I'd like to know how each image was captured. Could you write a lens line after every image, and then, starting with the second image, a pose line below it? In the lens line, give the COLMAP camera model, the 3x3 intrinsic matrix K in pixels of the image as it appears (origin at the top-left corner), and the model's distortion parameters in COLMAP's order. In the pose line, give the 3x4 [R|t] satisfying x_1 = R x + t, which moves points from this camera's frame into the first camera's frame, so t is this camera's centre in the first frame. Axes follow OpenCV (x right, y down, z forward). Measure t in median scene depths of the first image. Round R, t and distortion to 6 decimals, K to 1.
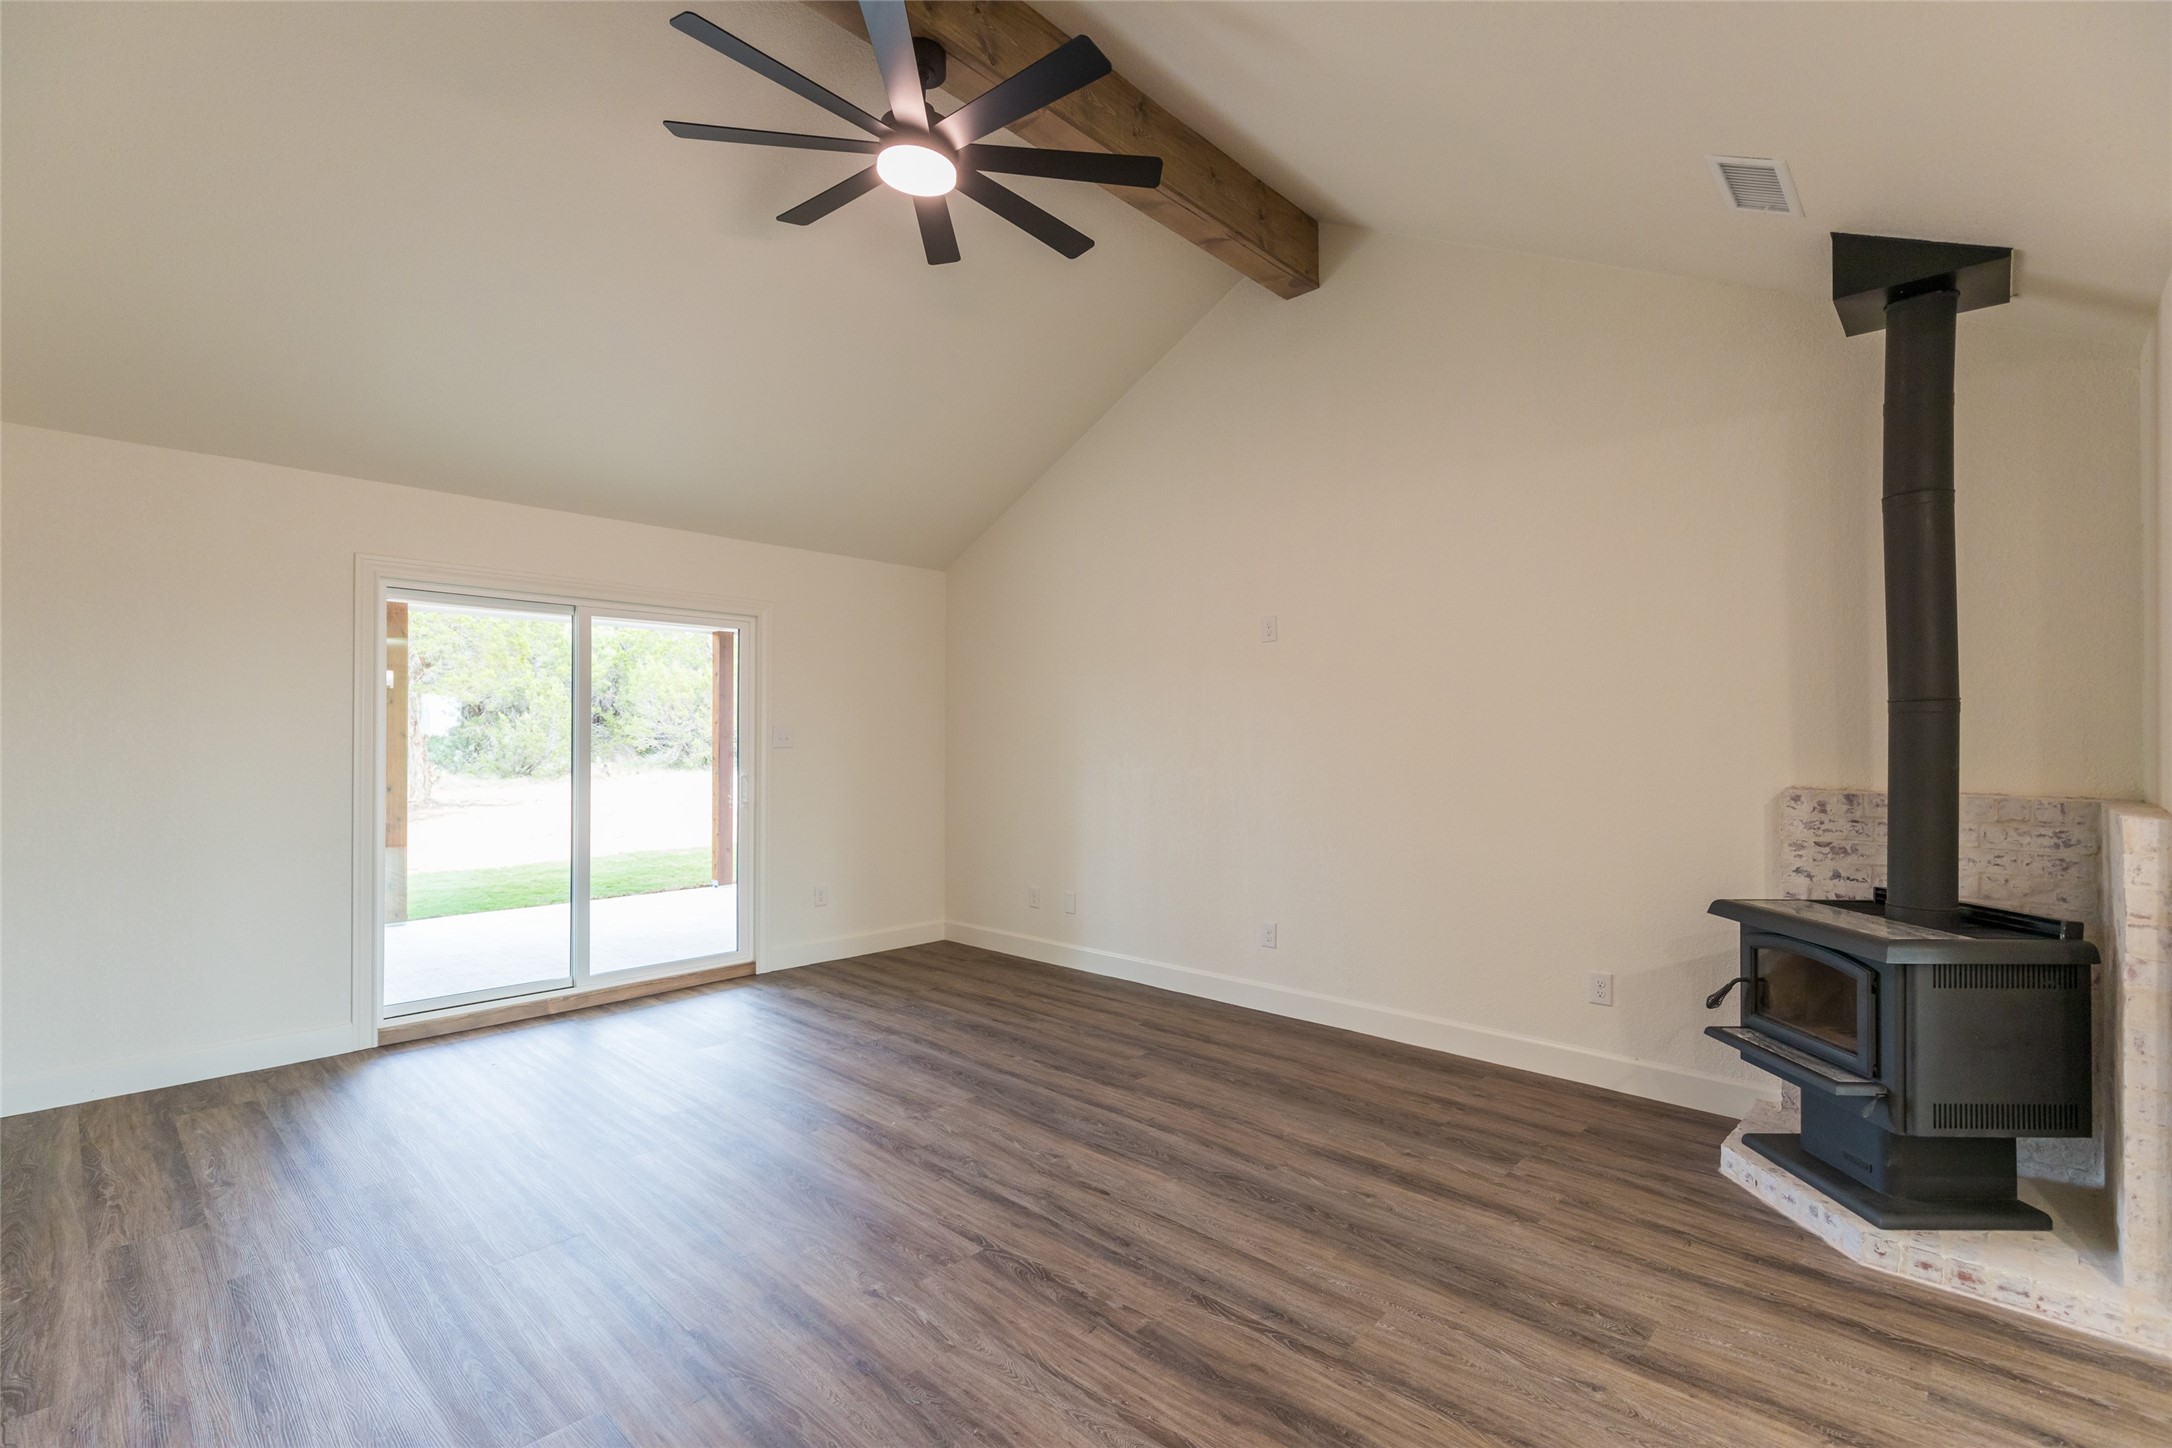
lens RADIAL K [[982.8, 0, 1081.1], [0, 982.8, 729.9], [0, 0, 1]] dist [0.004372, 0.000019]
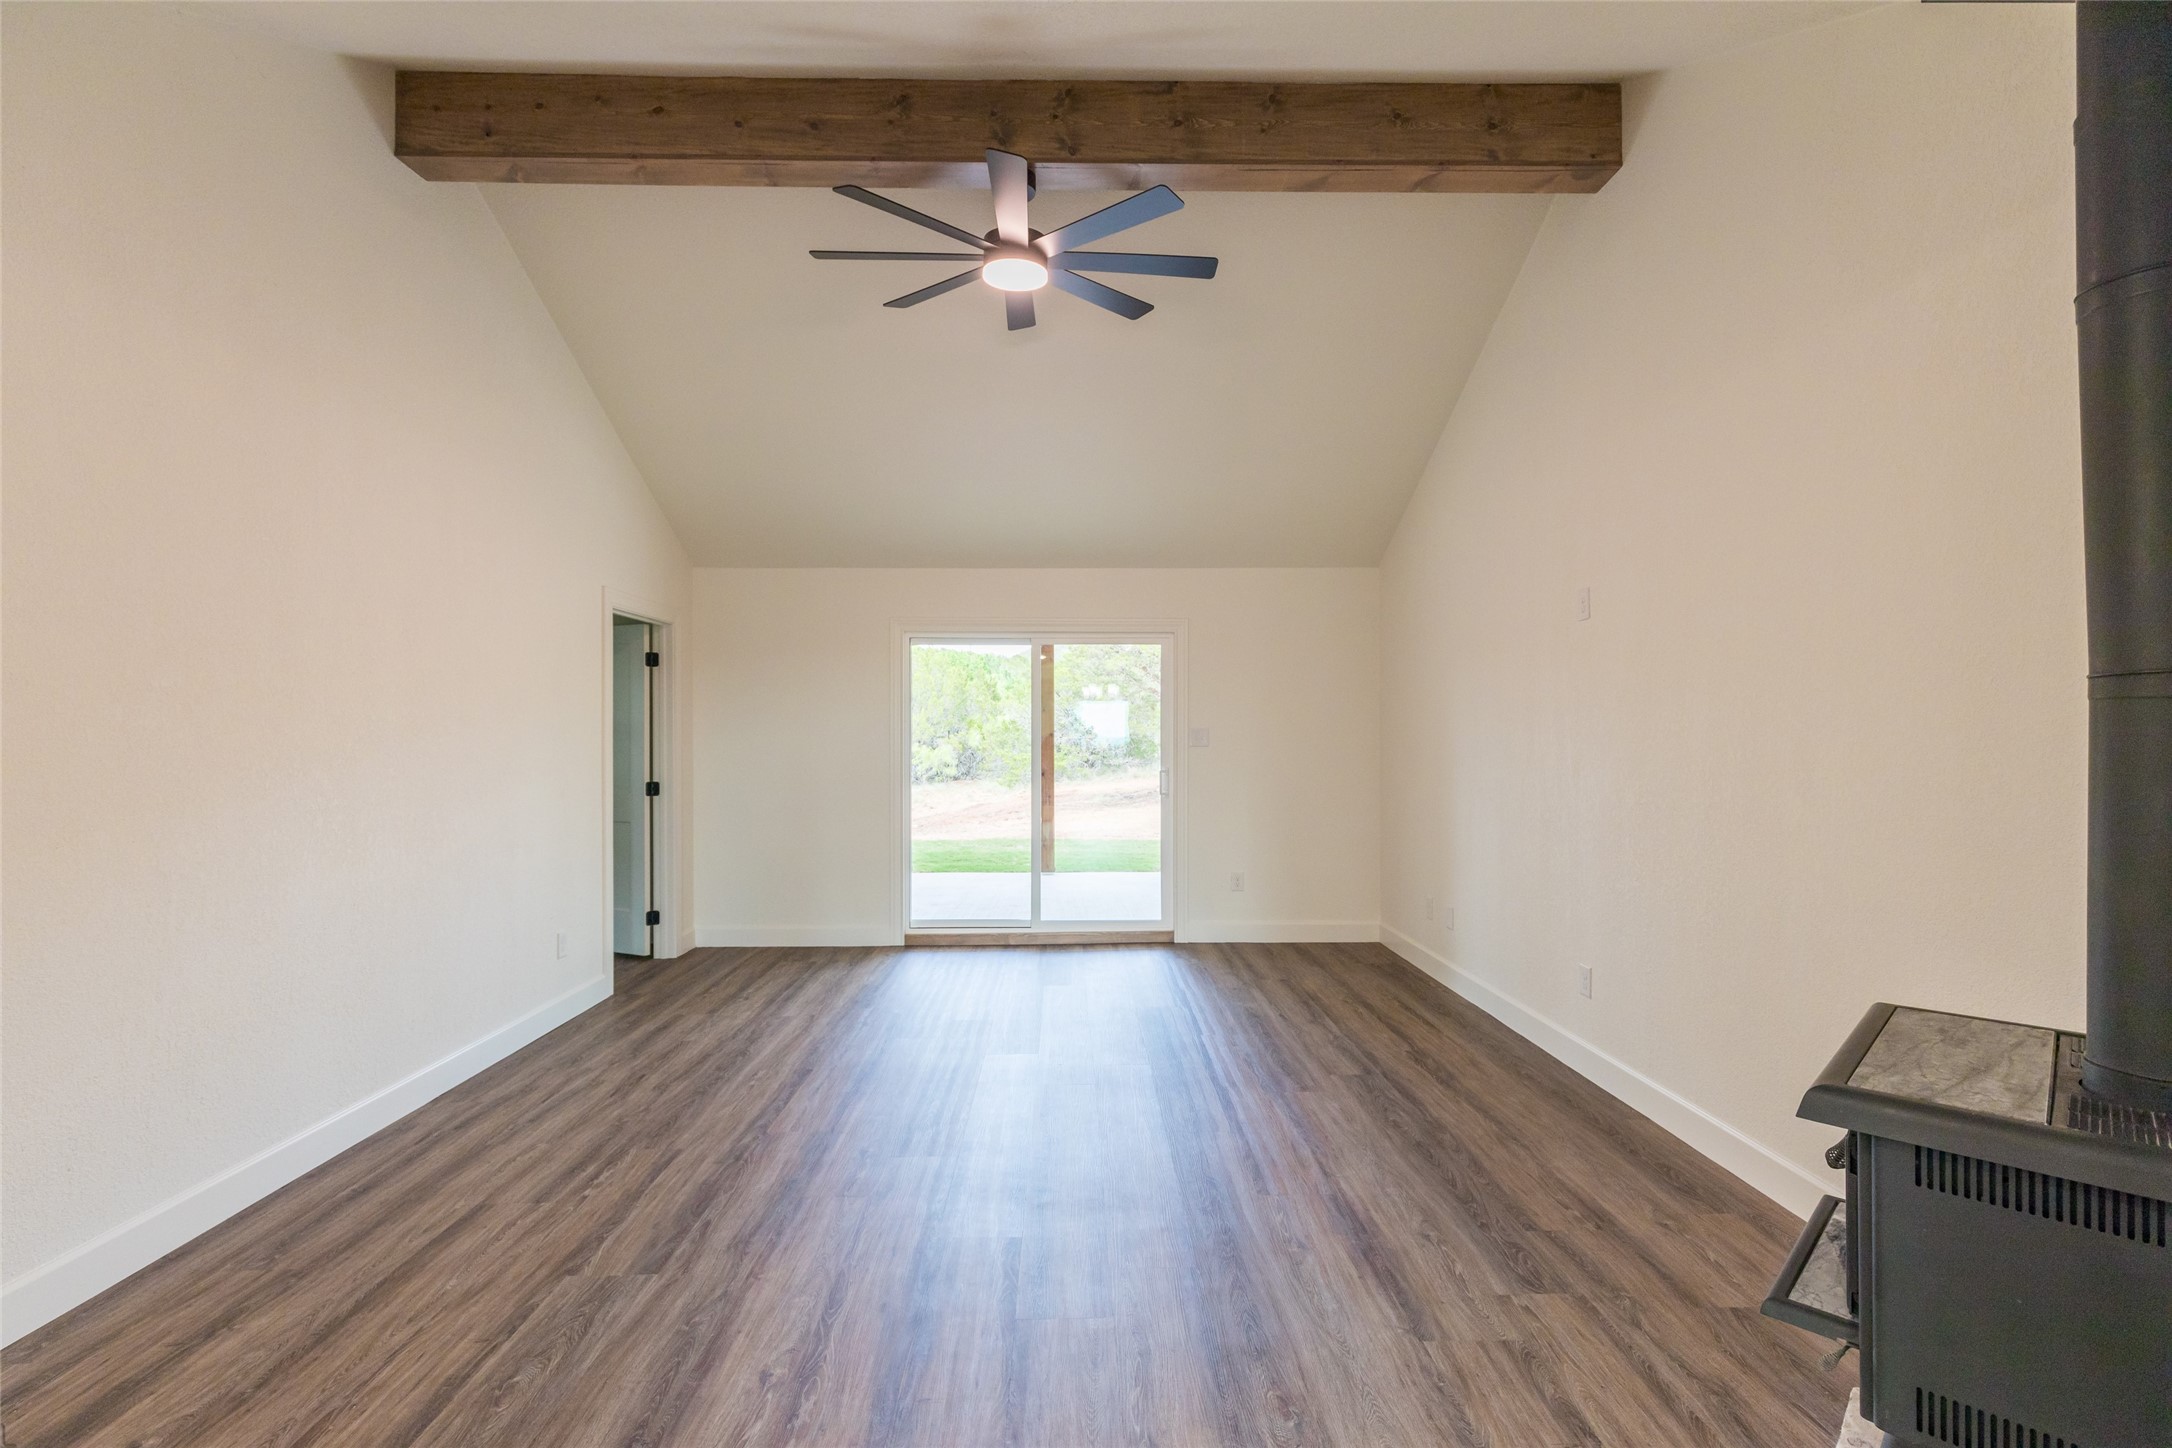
lens RADIAL K [[982.8, 0, 1081.1], [0, 982.8, 729.9], [0, 0, 1]] dist [0.004372, 0.000019]
pose [[0.709766, -0.001862, -0.704435, 0.501809], [0.004117, 0.999990, 0.001505, -0.002955], [0.704425, -0.003969, 0.709767, 0.137229]]
